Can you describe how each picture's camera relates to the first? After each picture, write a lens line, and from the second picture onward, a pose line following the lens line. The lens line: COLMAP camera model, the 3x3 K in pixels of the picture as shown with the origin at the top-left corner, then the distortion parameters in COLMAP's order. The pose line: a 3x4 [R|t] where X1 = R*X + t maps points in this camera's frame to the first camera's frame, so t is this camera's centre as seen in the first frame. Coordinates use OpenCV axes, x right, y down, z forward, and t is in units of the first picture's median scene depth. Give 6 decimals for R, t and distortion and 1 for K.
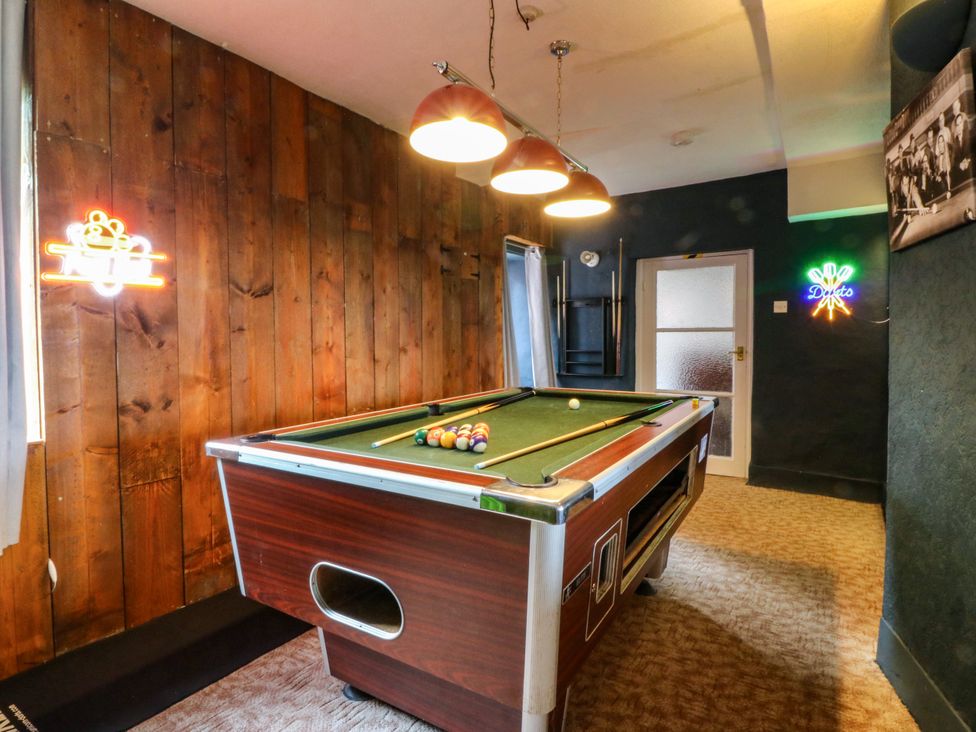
lens RADIAL K [[508.4, 0, 485.8], [0, 508.4, 354.7], [0, 0, 1]] dist [-0.003243, -0.013000]
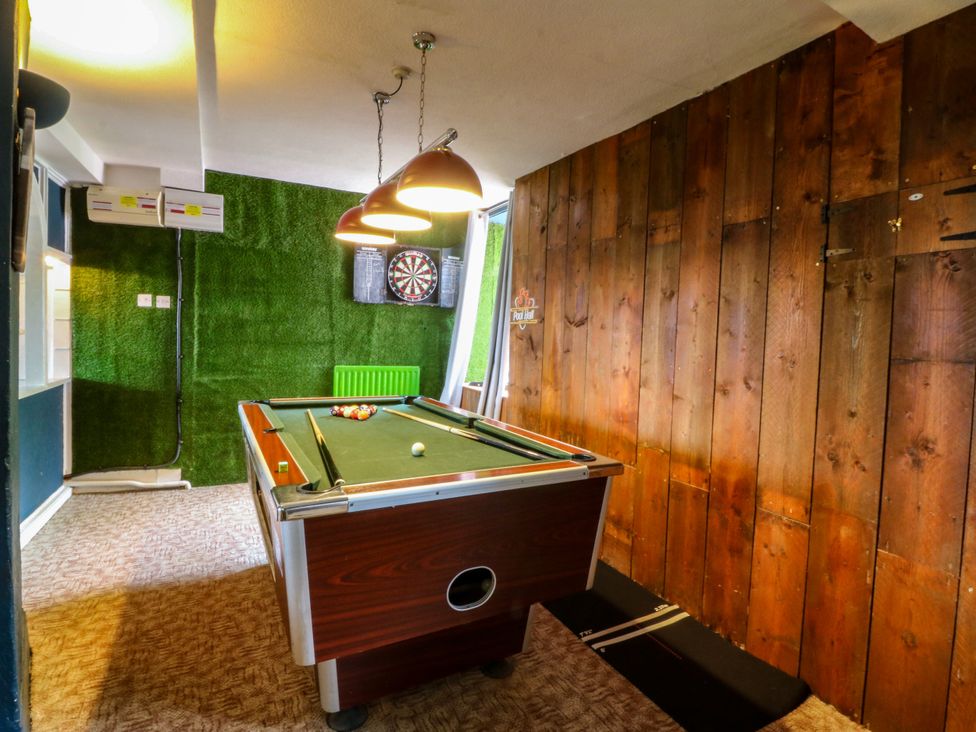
lens RADIAL K [[508.4, 0, 485.8], [0, 508.4, 354.7], [0, 0, 1]] dist [-0.003243, -0.013000]
pose [[-0.482088, 0.021373, -0.875862, 0.800301], [-0.066868, 0.995889, 0.061107, -0.105361], [0.873567, 0.088026, -0.478677, 1.415971]]
